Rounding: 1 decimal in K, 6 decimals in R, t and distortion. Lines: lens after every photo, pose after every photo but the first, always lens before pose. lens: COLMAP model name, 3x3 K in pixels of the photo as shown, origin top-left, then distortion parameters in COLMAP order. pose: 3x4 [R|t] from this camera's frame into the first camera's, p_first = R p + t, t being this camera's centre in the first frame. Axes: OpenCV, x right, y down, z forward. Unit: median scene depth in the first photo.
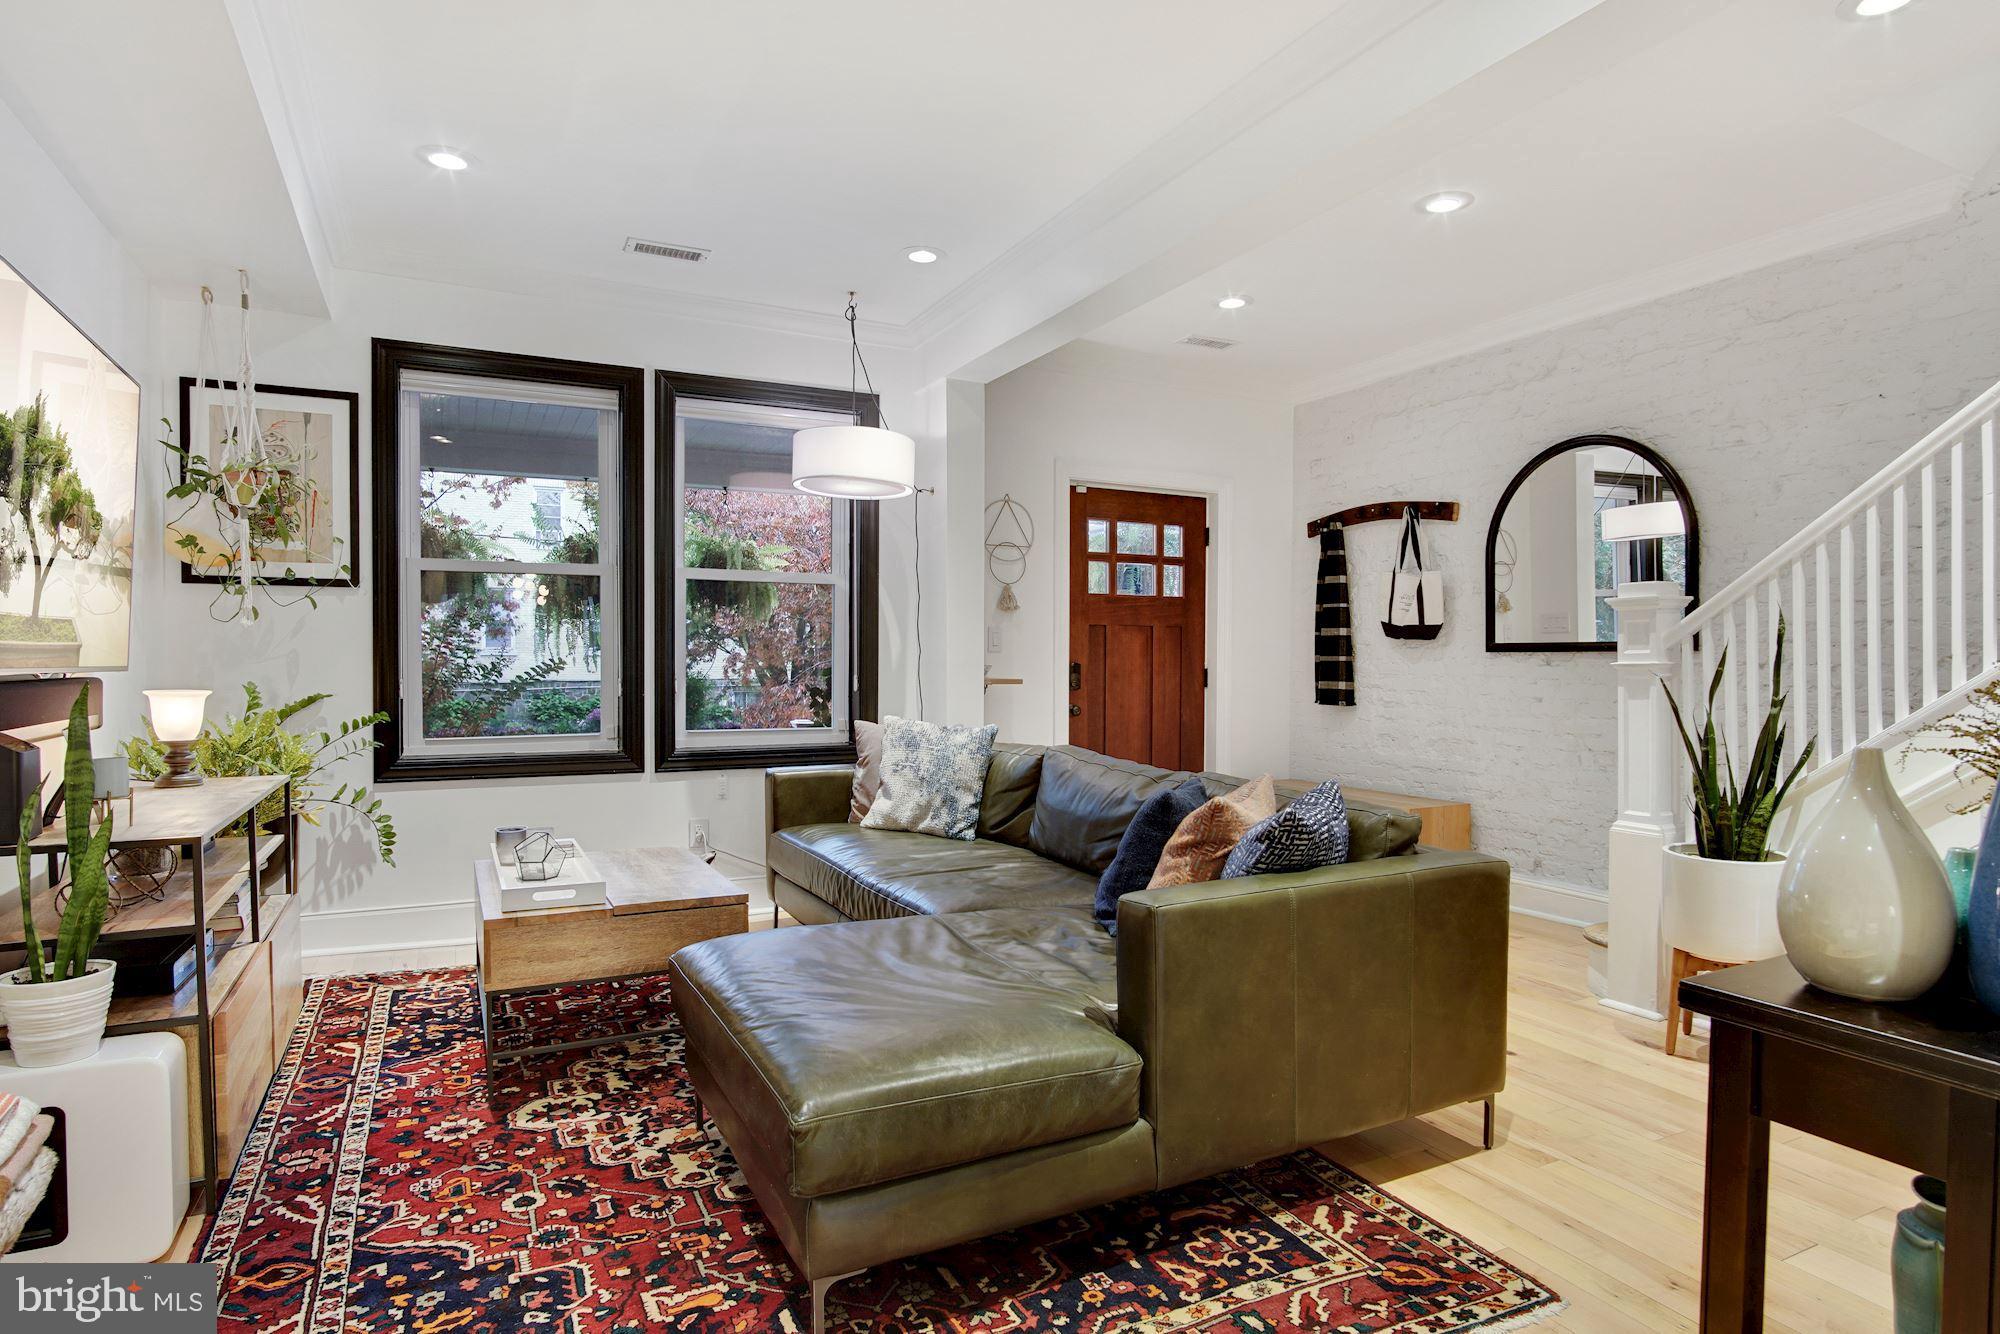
lens RADIAL K [[1077.4, 0, 1002.8], [0, 1077.4, 671.0], [0, 0, 1]] dist [-0.029352, 0.002959]
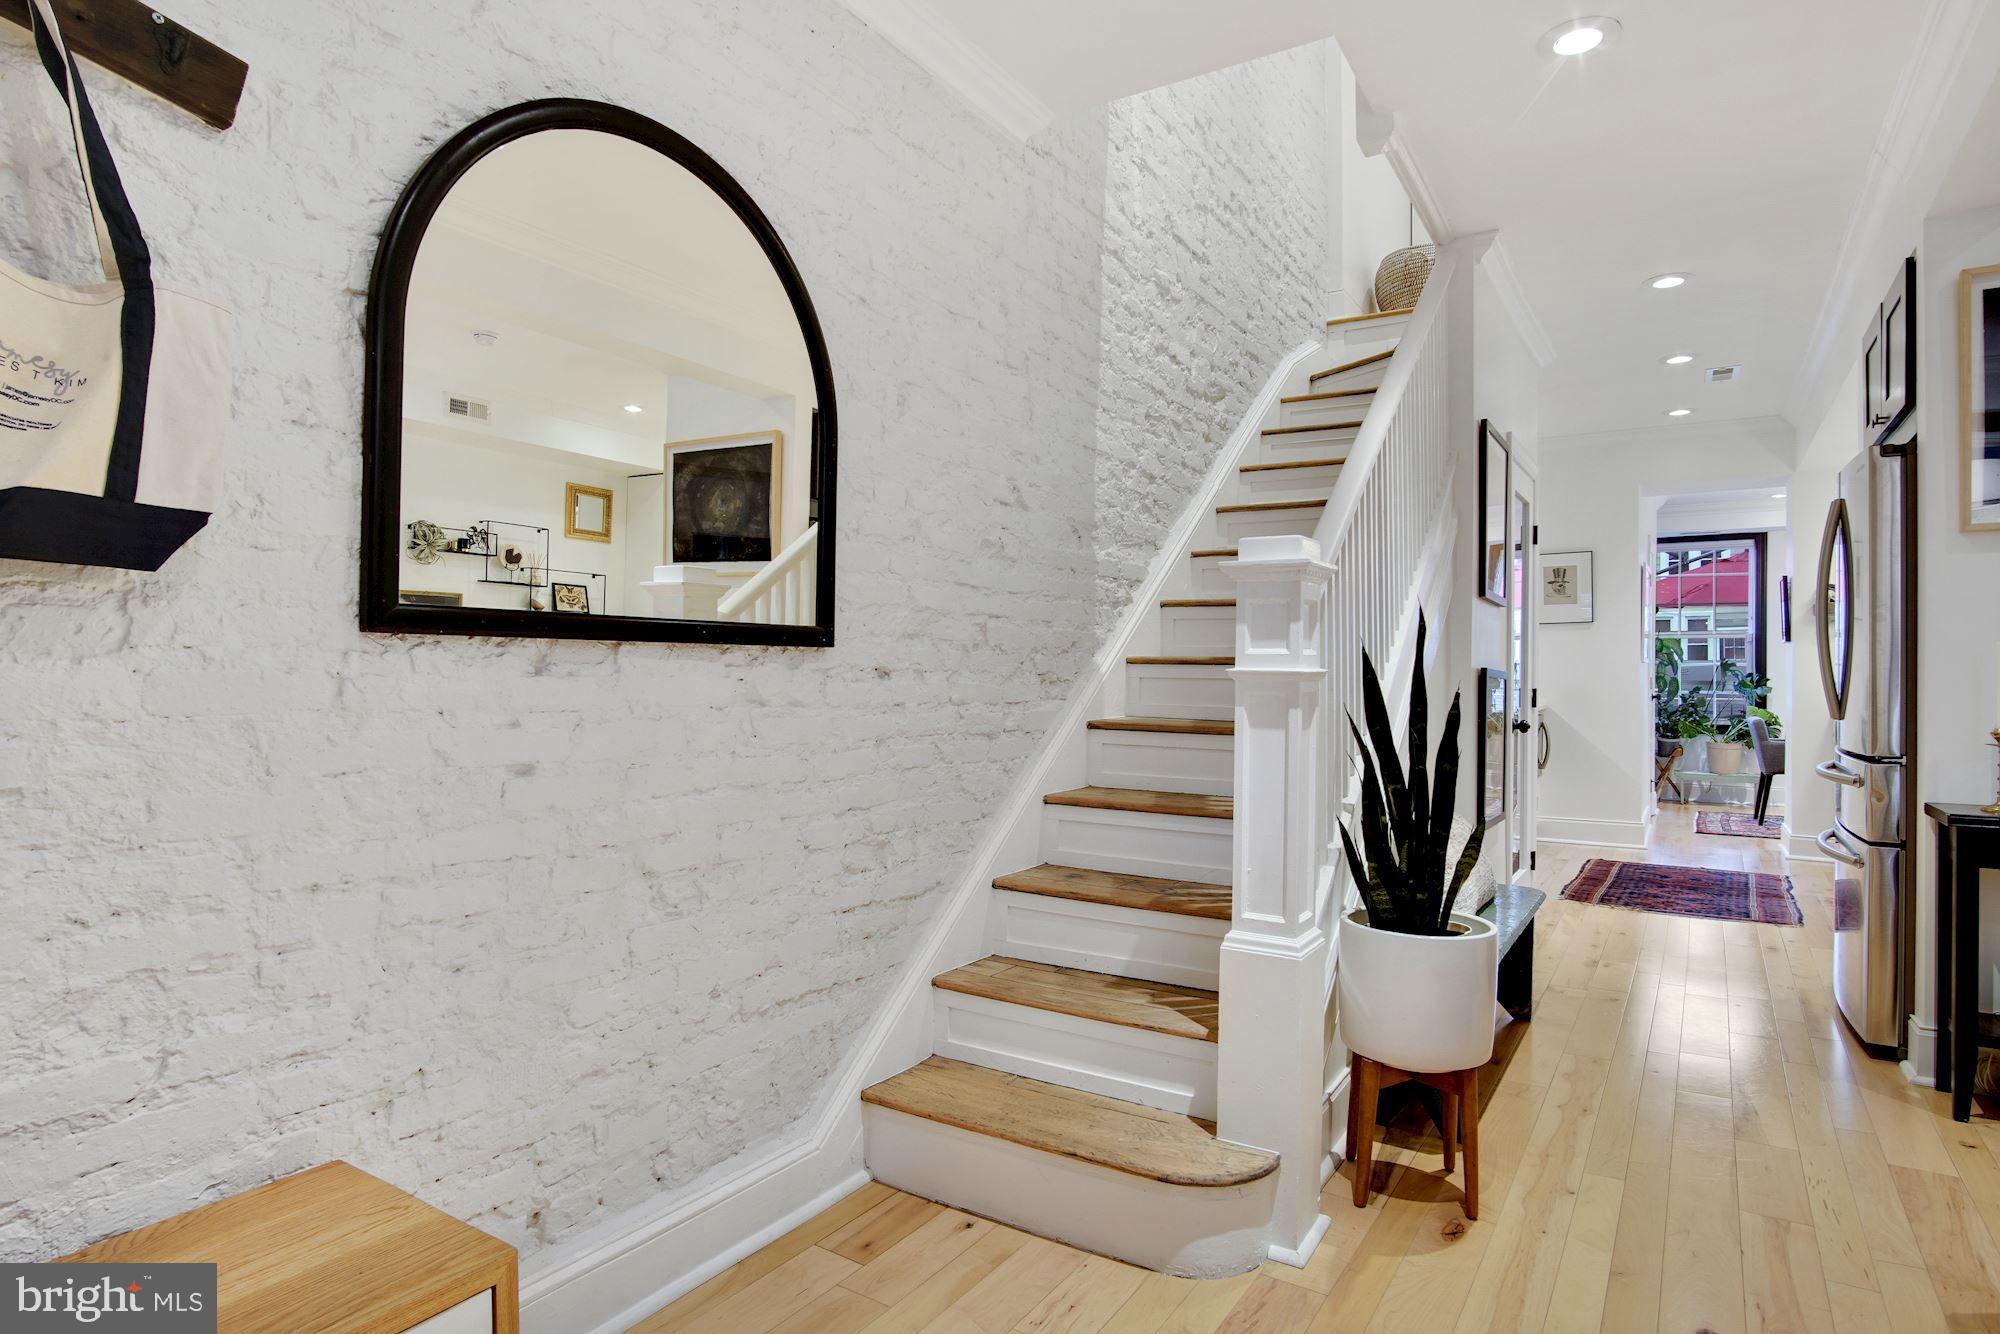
lens RADIAL K [[1077.4, 0, 1002.8], [0, 1077.4, 671.0], [0, 0, 1]] dist [-0.029352, 0.002959]
pose [[-0.505204, -0.003110, 0.862995, 0.107208], [0.002746, 0.999983, 0.005211, -0.007533], [-0.862996, 0.005002, -0.505186, 1.024320]]
